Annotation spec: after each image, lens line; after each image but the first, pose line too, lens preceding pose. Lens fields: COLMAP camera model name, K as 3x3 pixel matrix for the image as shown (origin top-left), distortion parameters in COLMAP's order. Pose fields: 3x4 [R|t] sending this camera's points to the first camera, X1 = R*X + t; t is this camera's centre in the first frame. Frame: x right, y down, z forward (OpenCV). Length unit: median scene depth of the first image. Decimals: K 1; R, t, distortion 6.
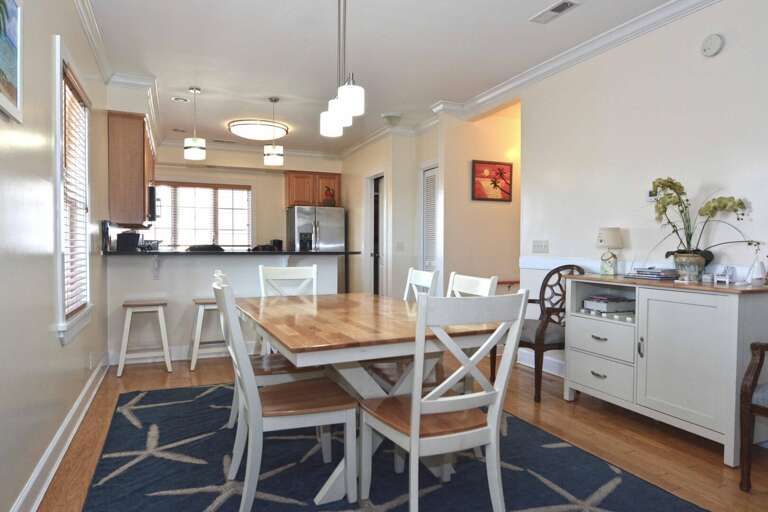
lens RADIAL K [[493.5, 0, 383.7], [0, 493.5, 264.1], [0, 0, 1]] dist [0.002215, 0.000759]
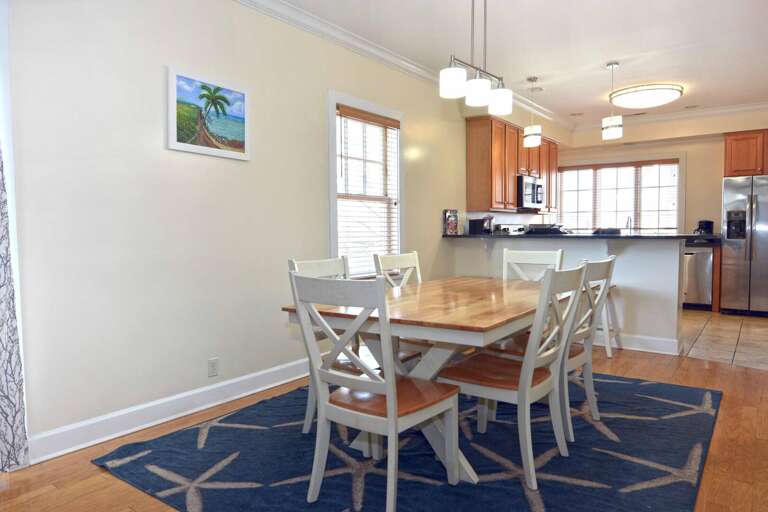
lens RADIAL K [[511.7, 0, 384.0], [0, 511.7, 256.0], [0, 0, 1]] dist [-0.026612, 0.001102]
pose [[0.507920, 0.035549, -0.860670, 0.246907], [-0.021784, 0.999359, 0.028422, -0.003021], [0.861129, 0.004313, 0.508369, 0.118508]]
